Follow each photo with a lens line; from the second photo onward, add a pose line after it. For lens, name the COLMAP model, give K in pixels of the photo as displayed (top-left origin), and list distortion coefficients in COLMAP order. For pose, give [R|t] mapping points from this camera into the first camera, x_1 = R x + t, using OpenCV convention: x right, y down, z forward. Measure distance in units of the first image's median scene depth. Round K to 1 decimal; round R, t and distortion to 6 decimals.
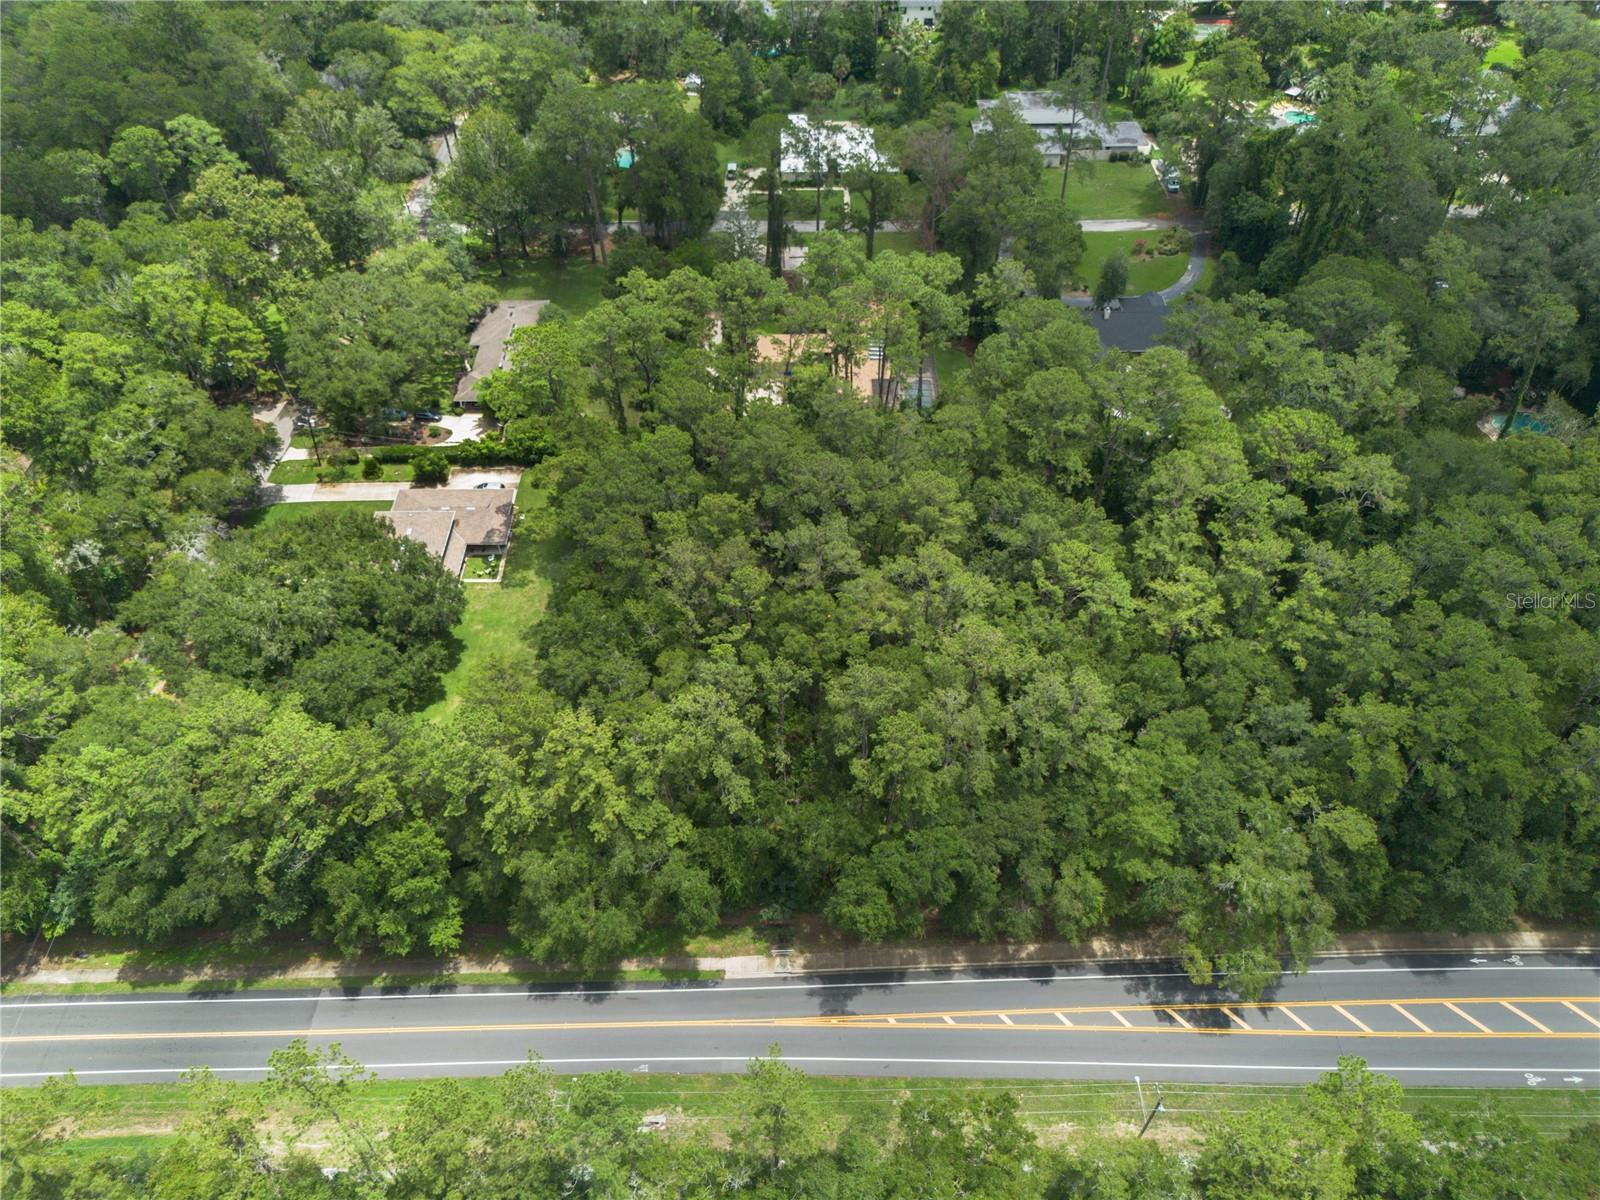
lens RADIAL K [[1124.7, 0, 793.8], [0, 1124.7, 609.8], [0, 0, 1]] dist [0.025479, -0.019879]
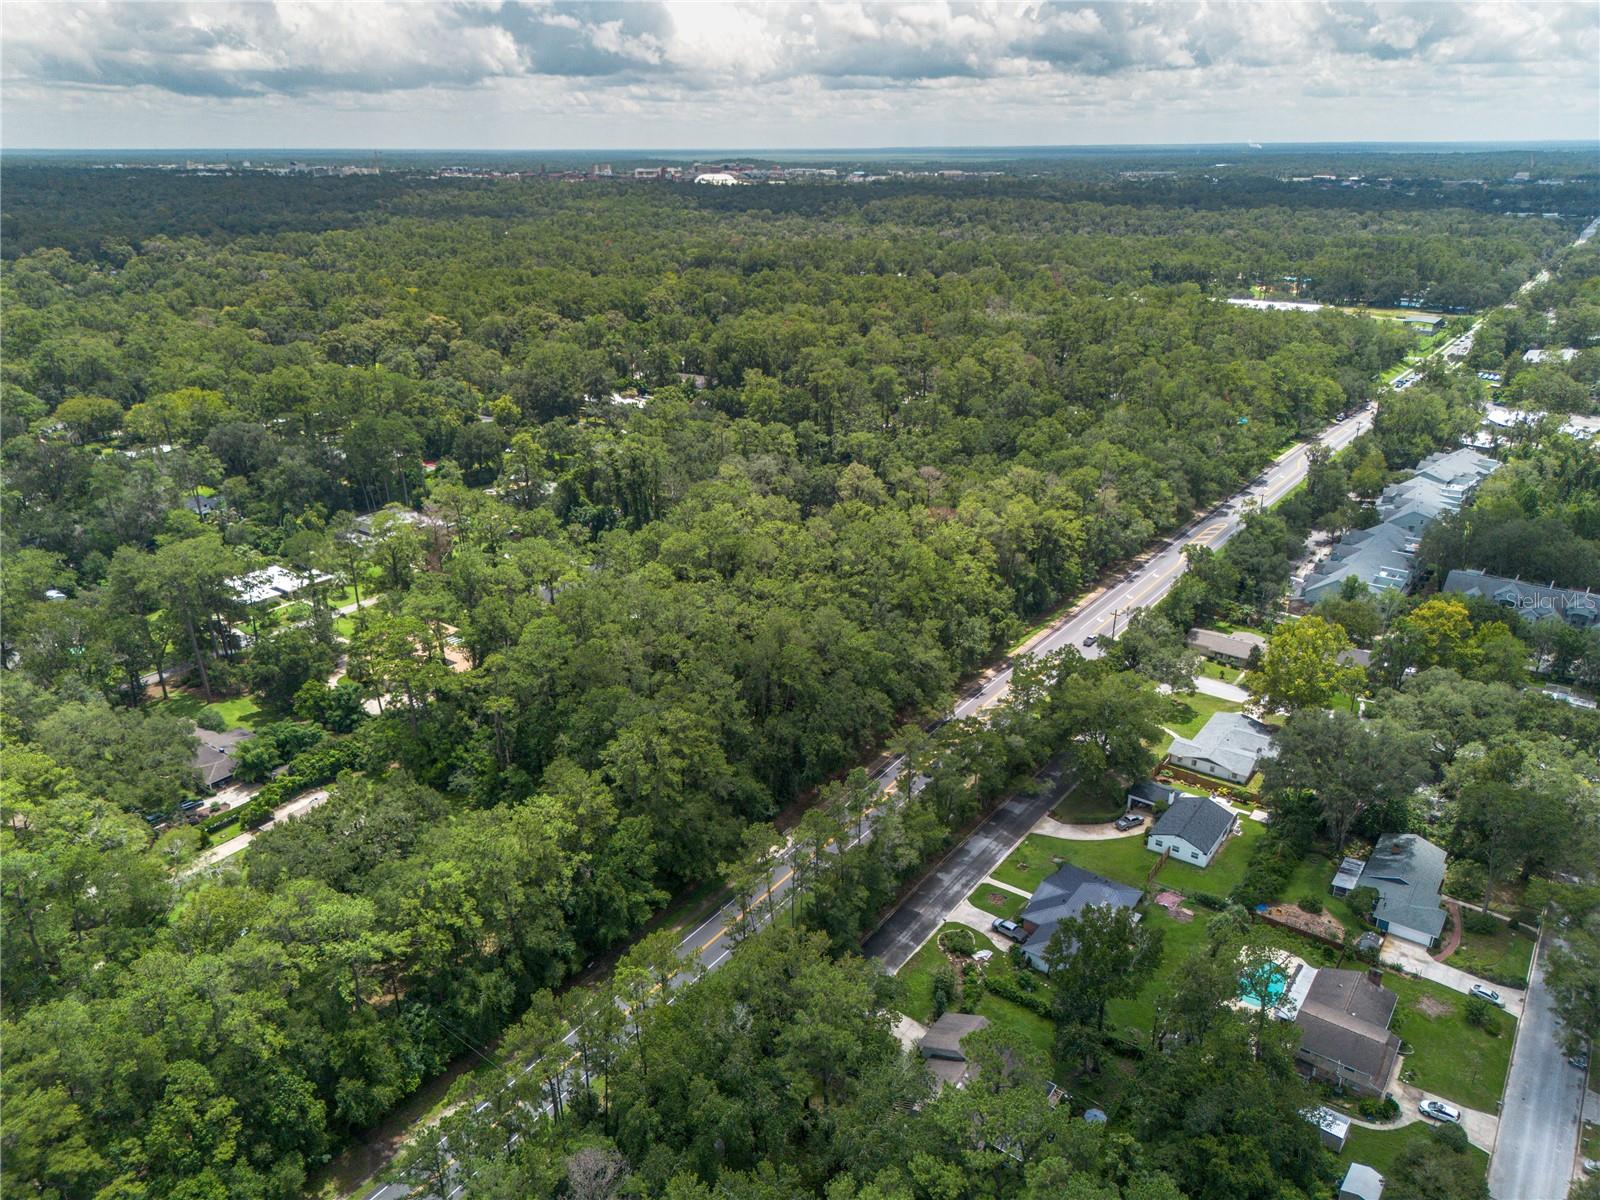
lens RADIAL K [[1124.7, 0, 796.3], [0, 1124.7, 594.6], [0, 0, 1]] dist [0.025479, -0.019879]
pose [[0.600511, -0.292596, 0.744160, -1.149235], [0.579888, 0.800135, -0.153345, 0.287143], [-0.550560, 0.523614, 0.650163, -0.284159]]
